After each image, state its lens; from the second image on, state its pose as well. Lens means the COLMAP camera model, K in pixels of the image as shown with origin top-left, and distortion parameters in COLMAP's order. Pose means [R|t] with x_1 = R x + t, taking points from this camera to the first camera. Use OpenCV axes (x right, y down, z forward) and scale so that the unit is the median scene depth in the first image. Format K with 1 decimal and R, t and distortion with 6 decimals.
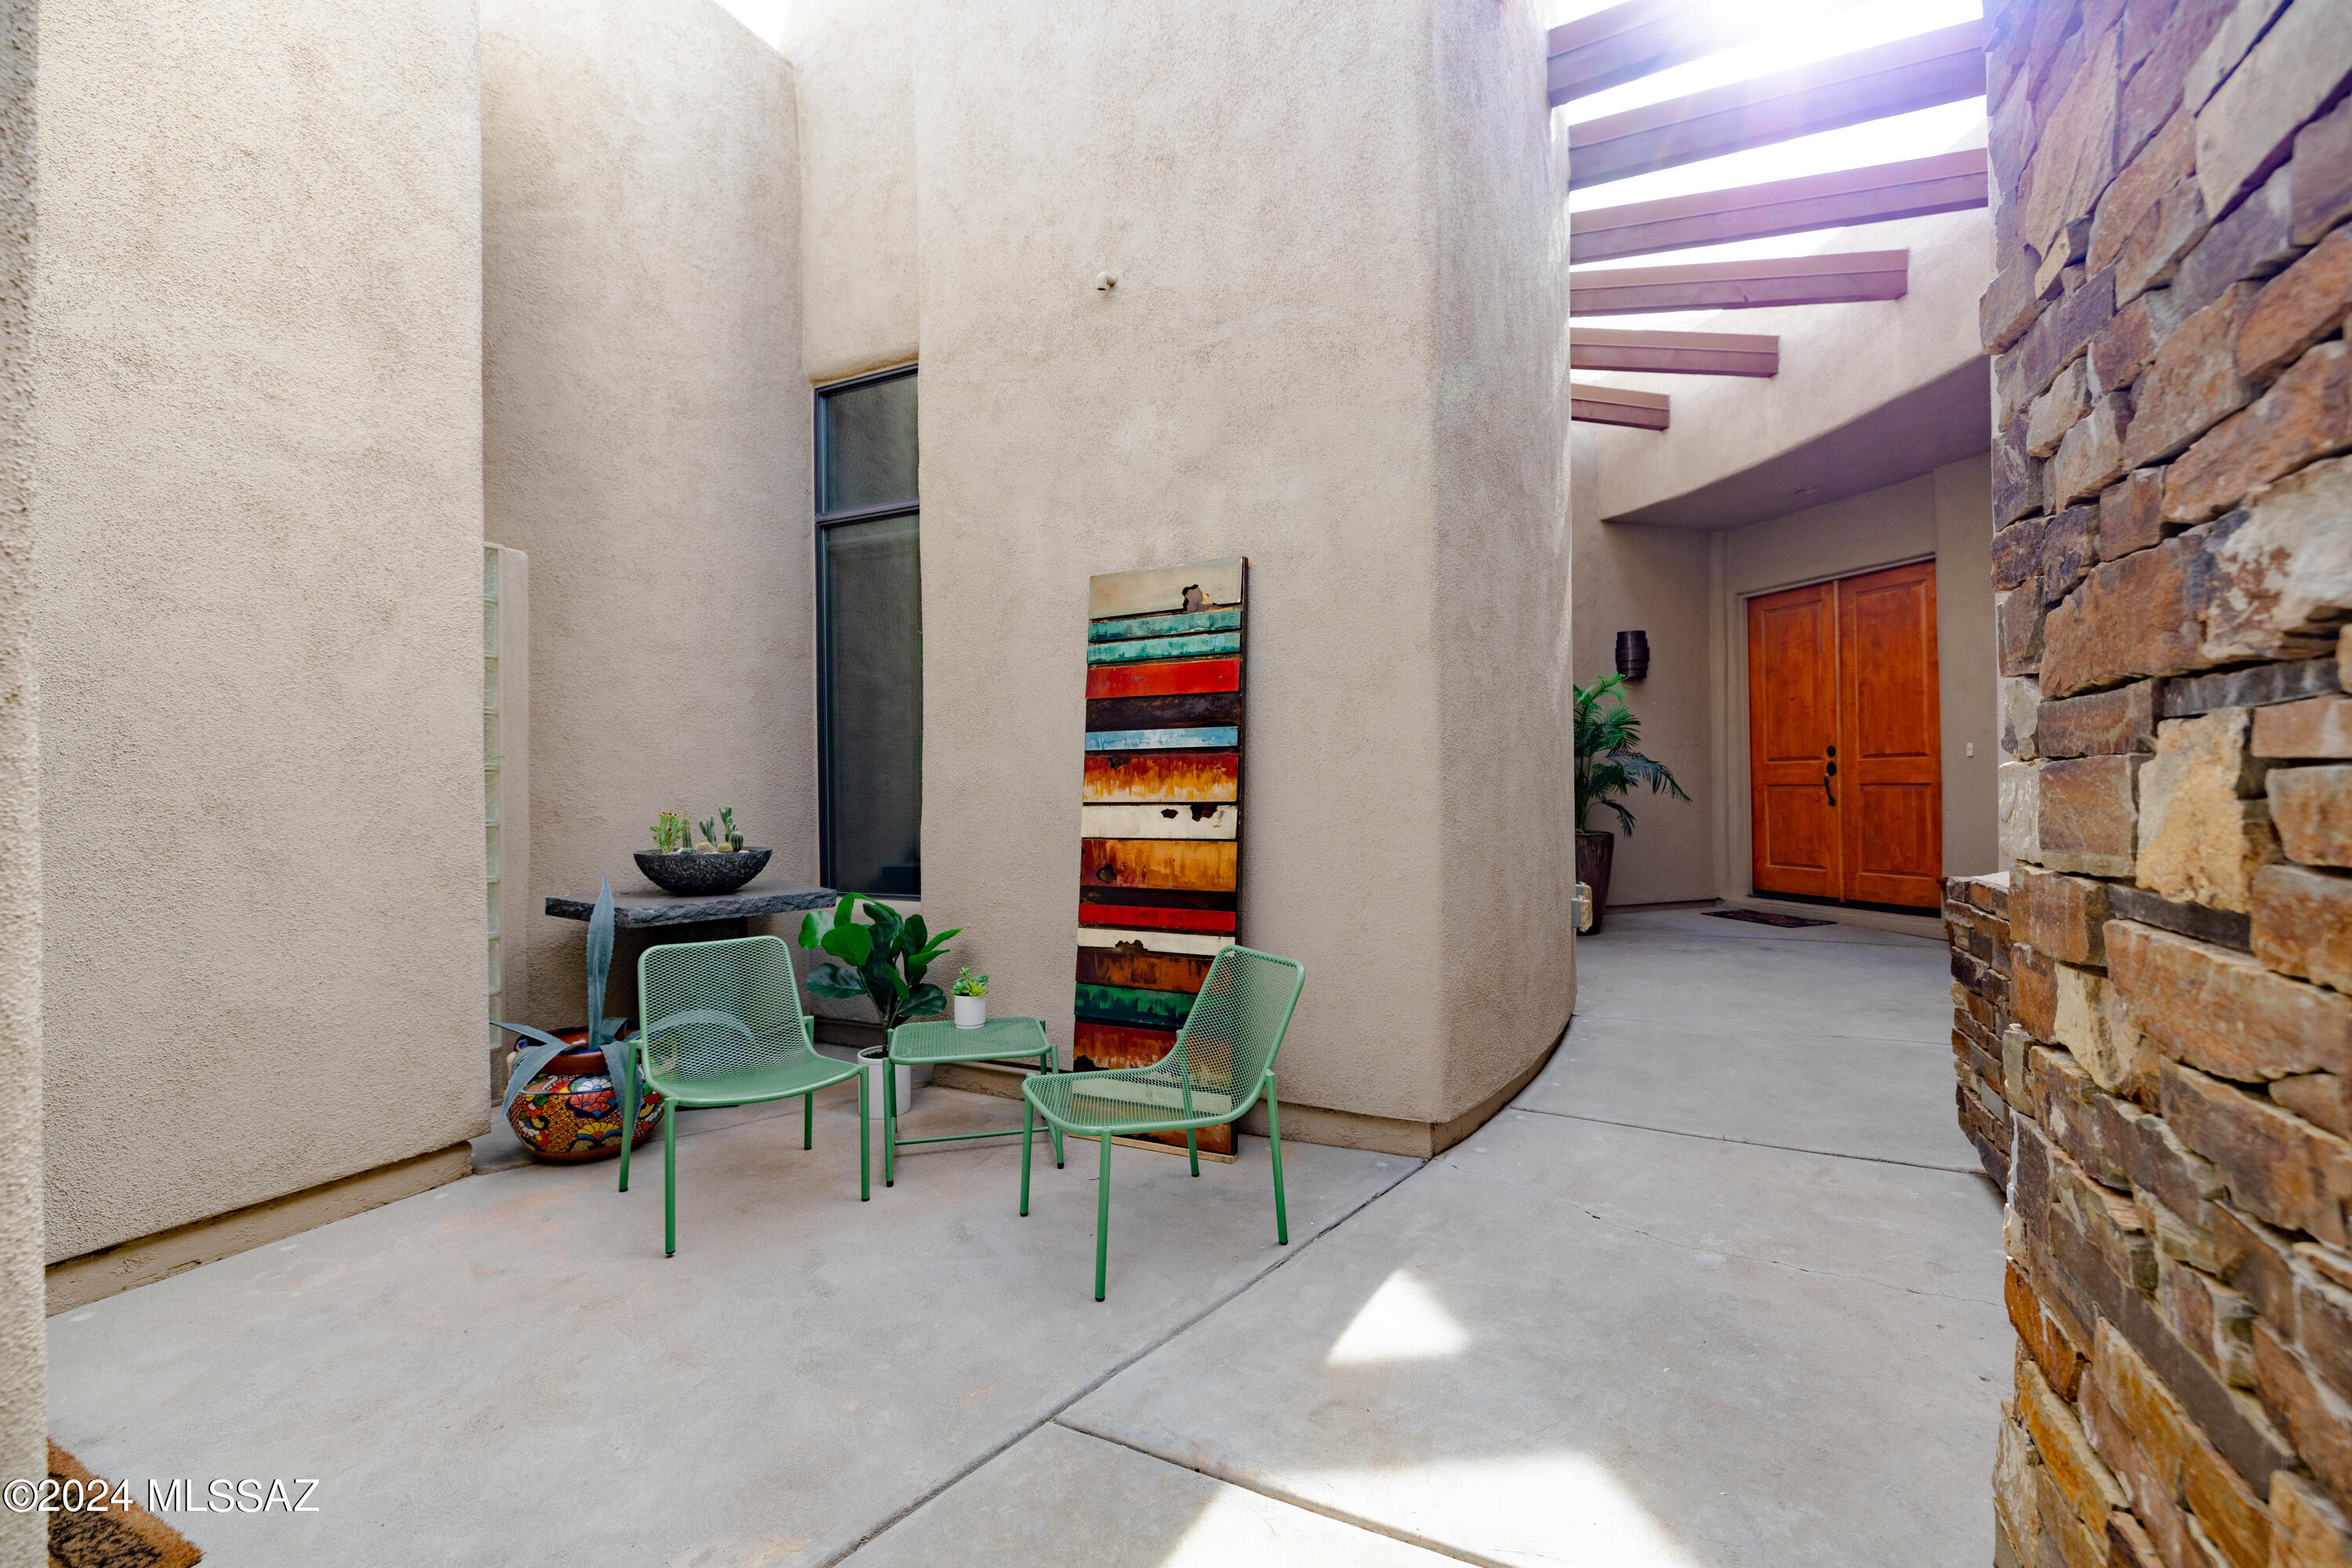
lens RADIAL K [[1004.5, 0, 1175.3], [0, 1004.5, 778.7], [0, 0, 1]] dist [-0.000828, -0.000050]
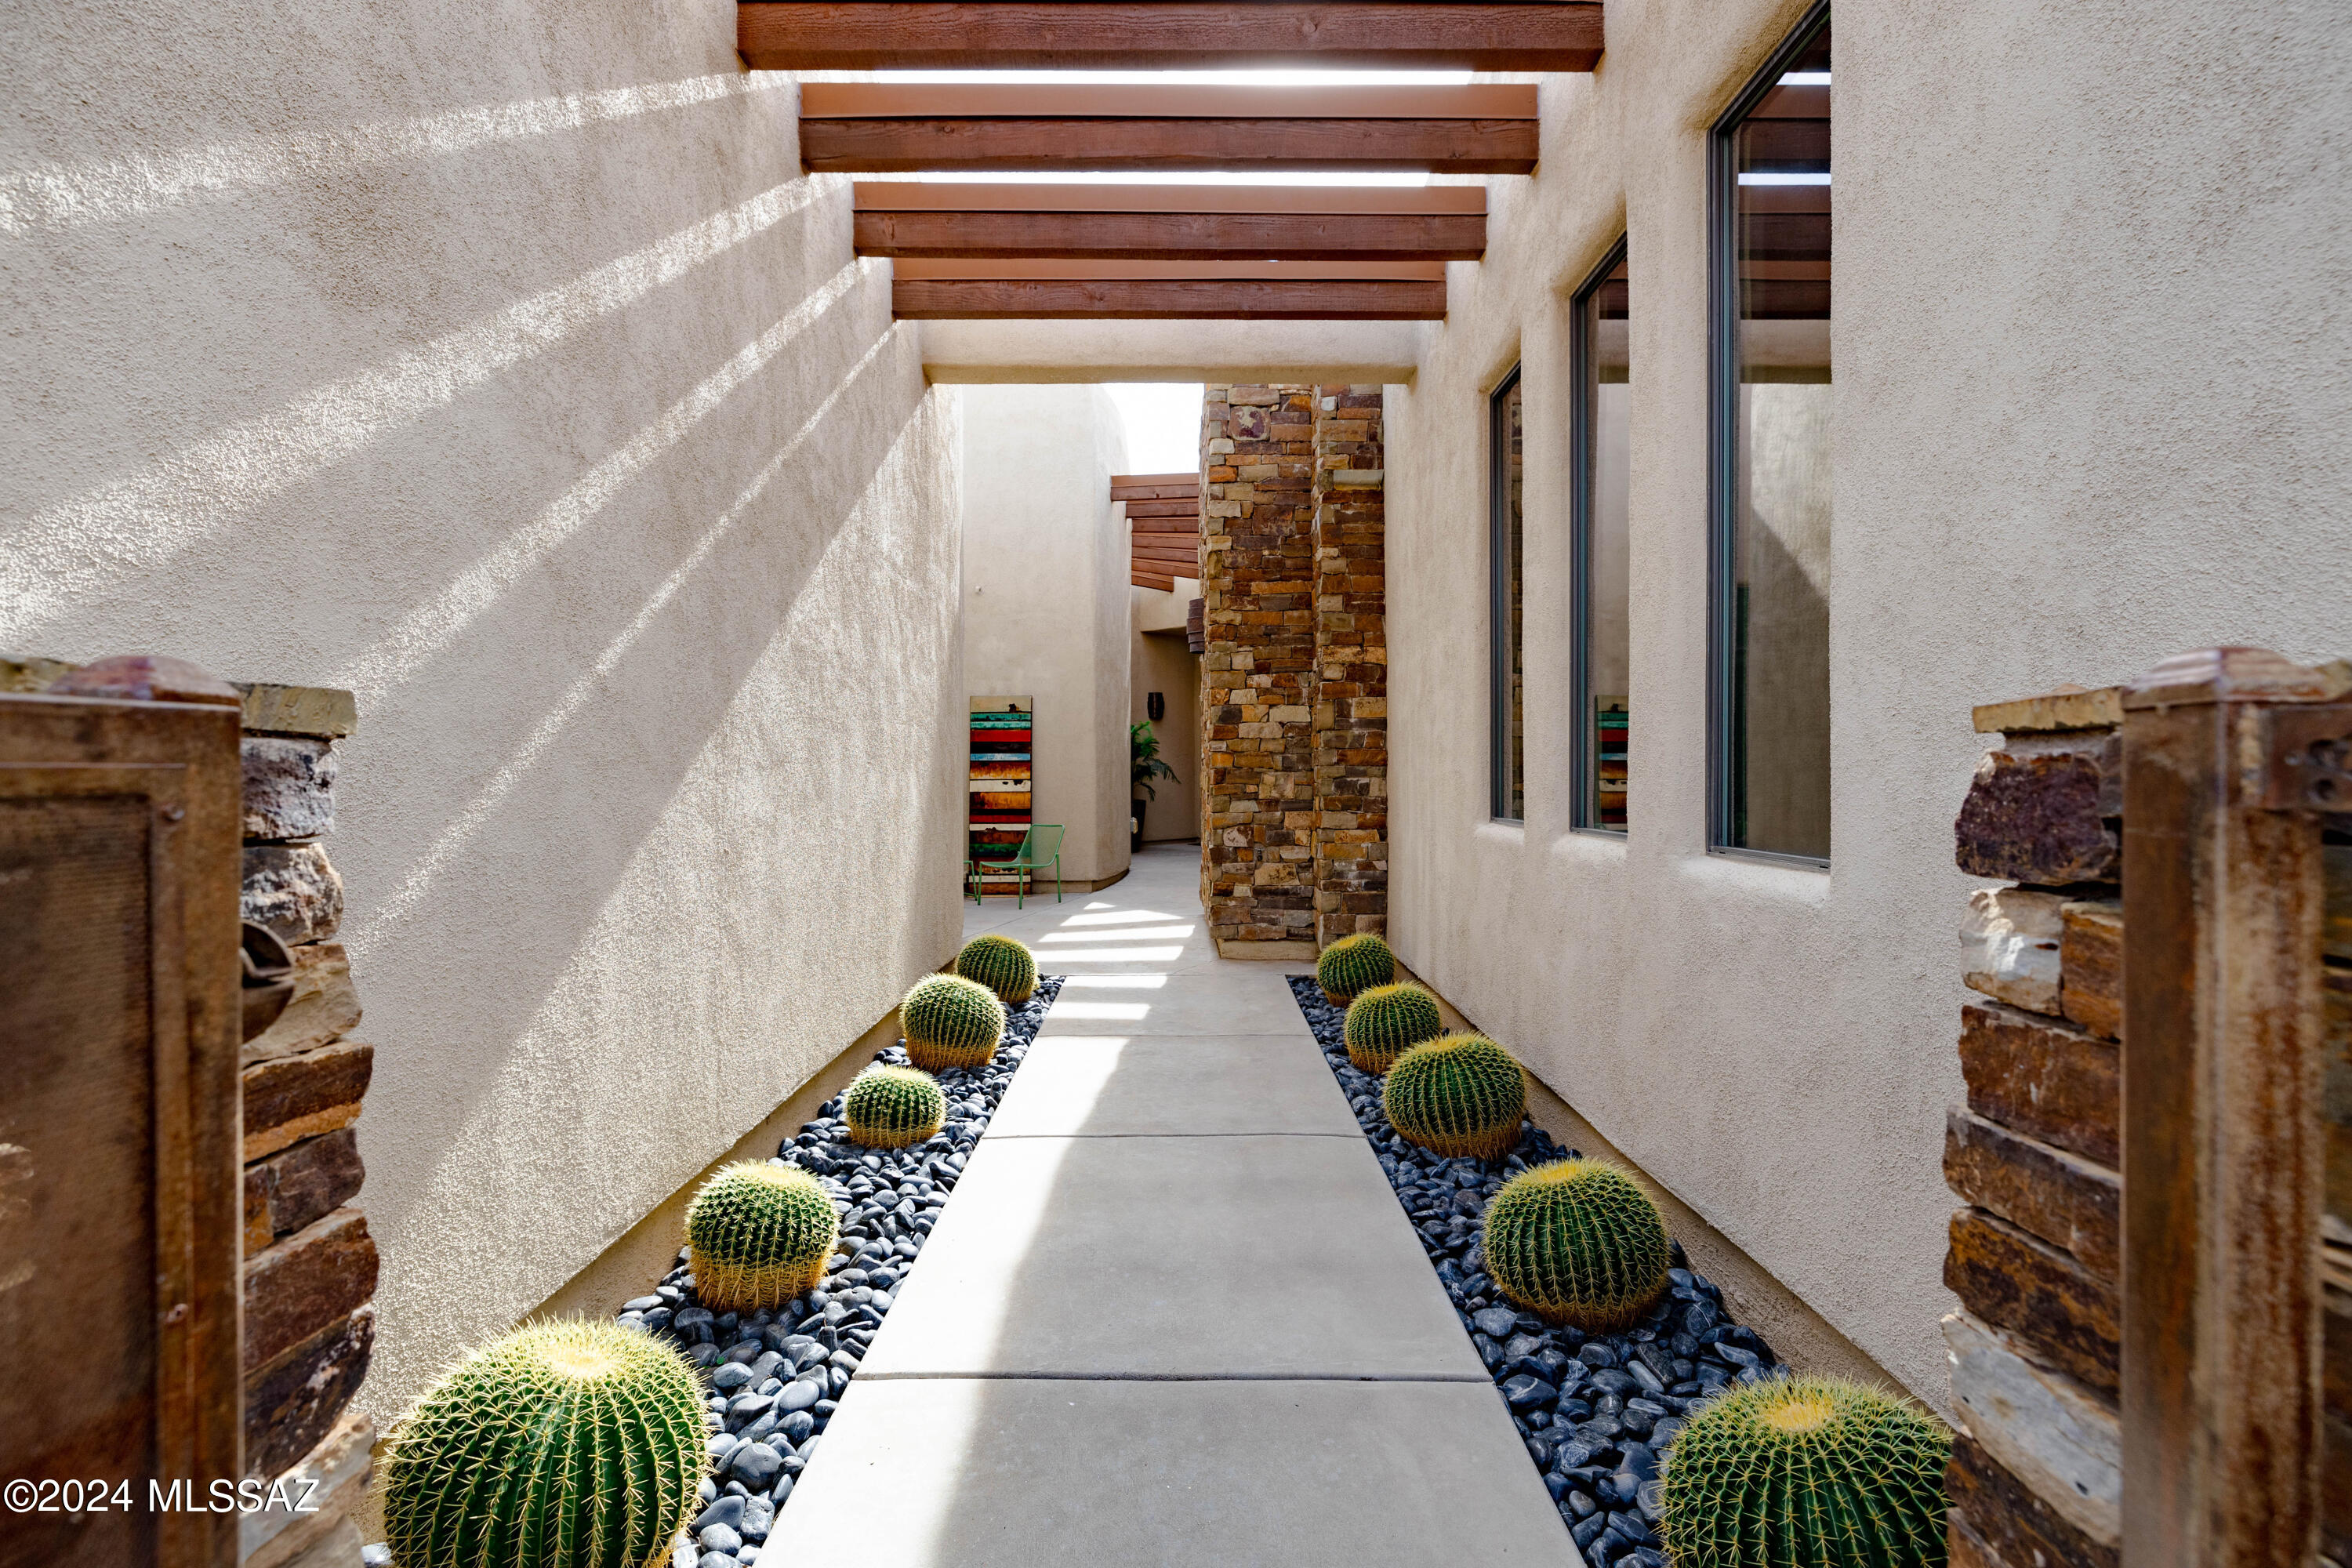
lens RADIAL K [[1004.5, 0, 1176.9], [0, 1004.5, 778.1], [0, 0, 1]] dist [-0.000828, -0.000050]
pose [[0.903563, 0.005478, 0.428420, -0.777916], [-0.009088, 0.999938, 0.006383, -0.002197], [-0.428358, -0.009661, 0.903557, -1.774027]]
